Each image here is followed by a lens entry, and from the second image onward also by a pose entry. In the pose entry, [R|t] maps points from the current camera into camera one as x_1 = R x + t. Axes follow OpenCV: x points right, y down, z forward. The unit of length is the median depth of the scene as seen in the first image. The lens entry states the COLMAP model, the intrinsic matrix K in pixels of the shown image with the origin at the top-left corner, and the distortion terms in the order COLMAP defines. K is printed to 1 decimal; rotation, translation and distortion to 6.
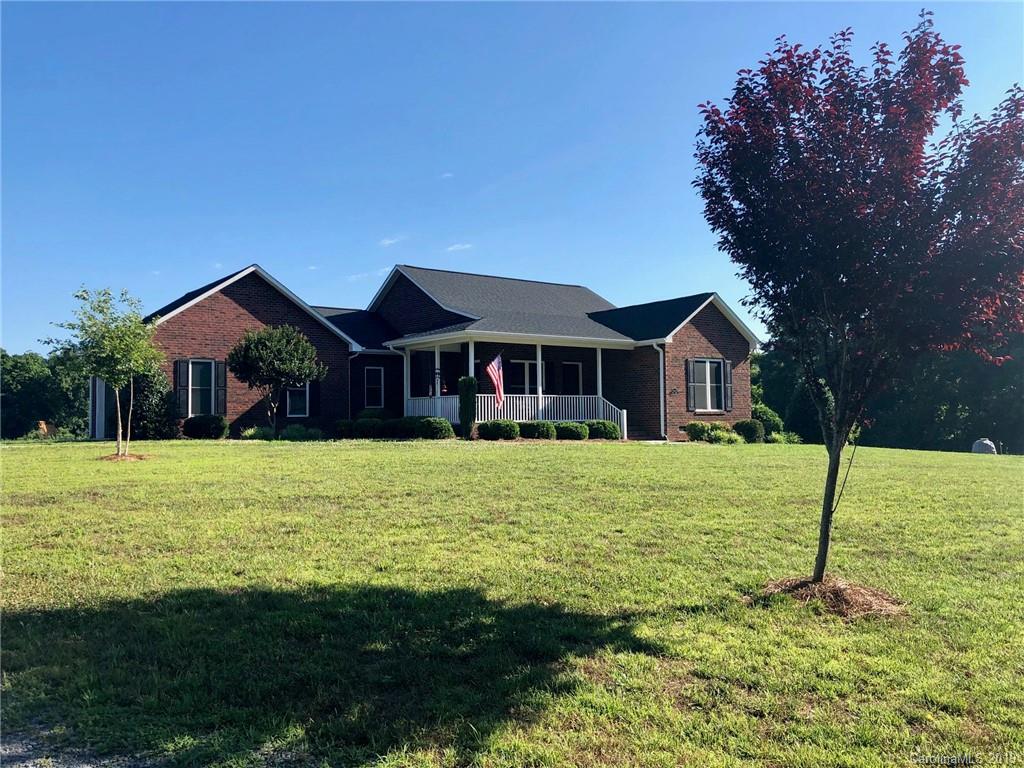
lens RADIAL K [[833.8, 0, 506.3], [0, 833.8, 382.8], [0, 0, 1]] dist [0.037805, -0.041913]
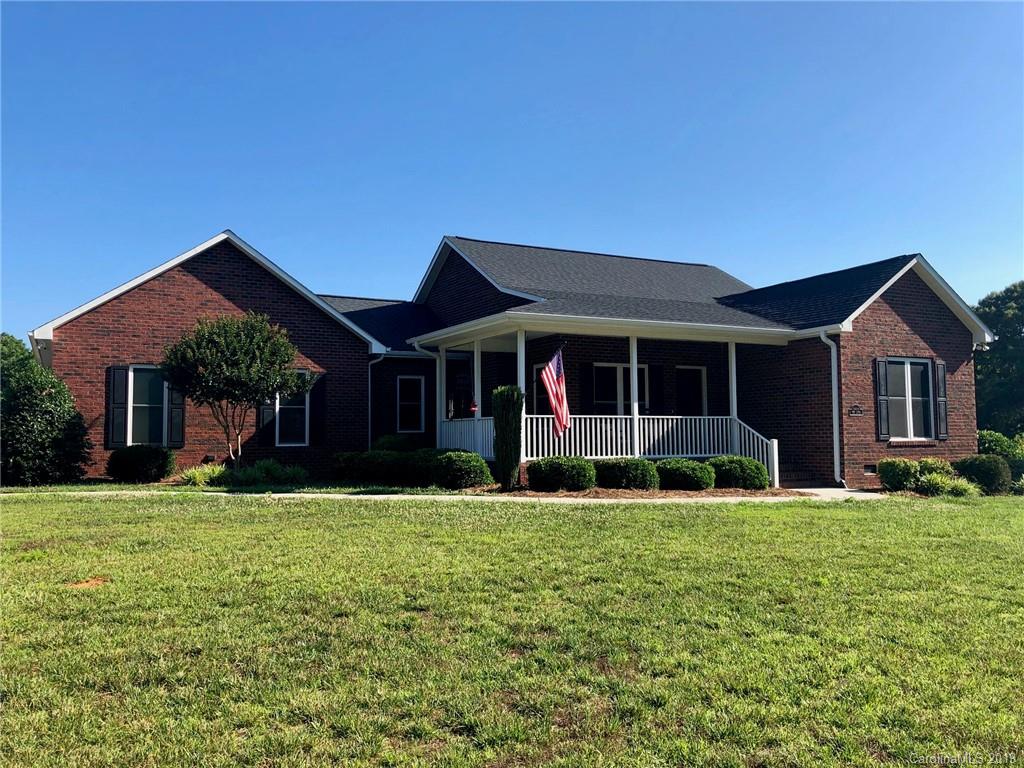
lens RADIAL K [[833.8, 0, 511.9], [0, 833.8, 379.2], [0, 0, 1]] dist [0.037805, -0.041913]
pose [[0.988378, -0.007347, -0.151841, 0.042063], [0.003460, 0.999660, -0.025849, 0.002848], [0.151980, 0.025023, 0.988067, 0.342809]]
